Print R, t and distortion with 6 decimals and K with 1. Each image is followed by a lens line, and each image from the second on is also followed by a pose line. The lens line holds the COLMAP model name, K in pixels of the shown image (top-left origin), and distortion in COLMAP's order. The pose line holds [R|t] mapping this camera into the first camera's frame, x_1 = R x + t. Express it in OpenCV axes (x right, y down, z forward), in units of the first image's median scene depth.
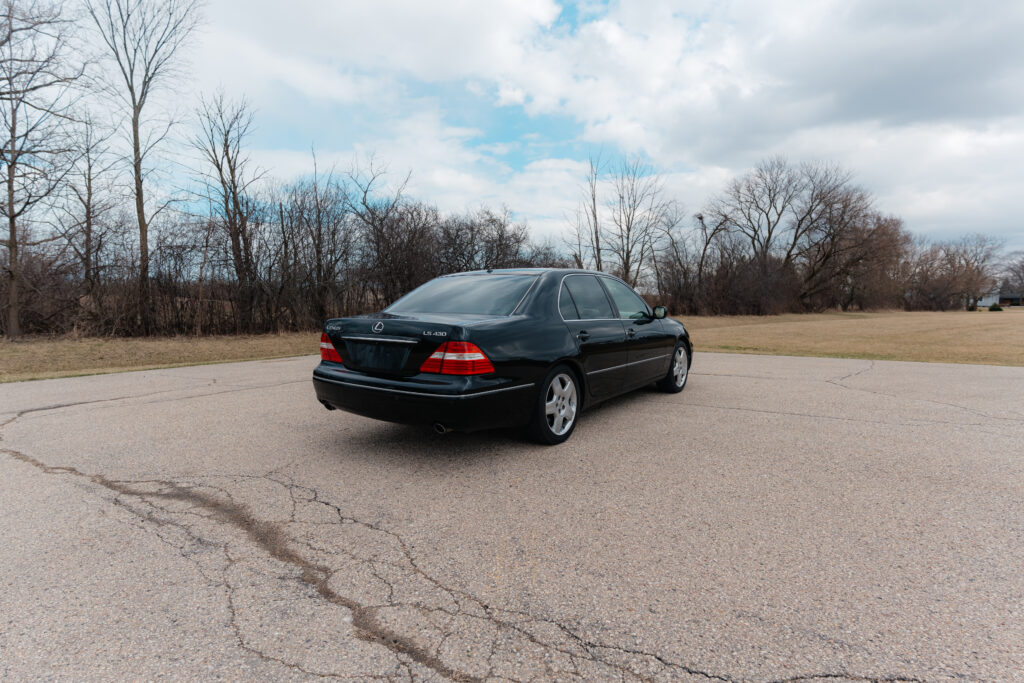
lens RADIAL K [[543.6, 0, 511.1], [0, 543.6, 334.8], [0, 0, 1]] dist [-0.001516, 0.000114]
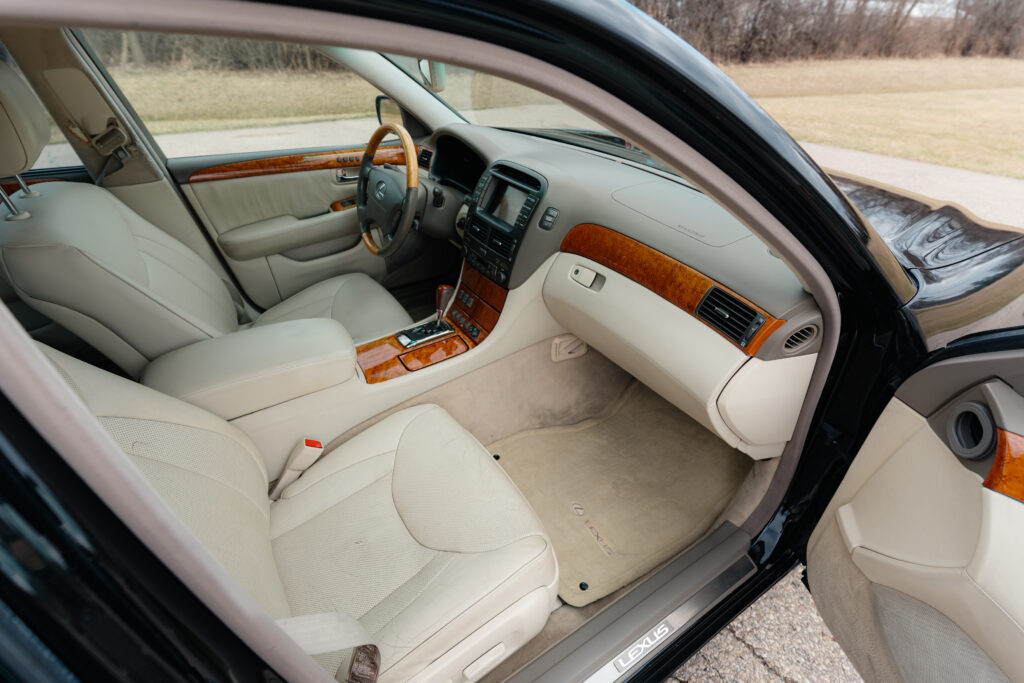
lens RADIAL K [[487.2, 0, 512.0], [0, 487.2, 341.5], [0, 0, 1]] dist [0.002824, -0.000105]
pose [[0.929066, 0.214240, -0.301559, 0.028562], [-0.036375, 0.864174, 0.501876, -0.011501], [0.368121, -0.455307, 0.810668, 0.113544]]
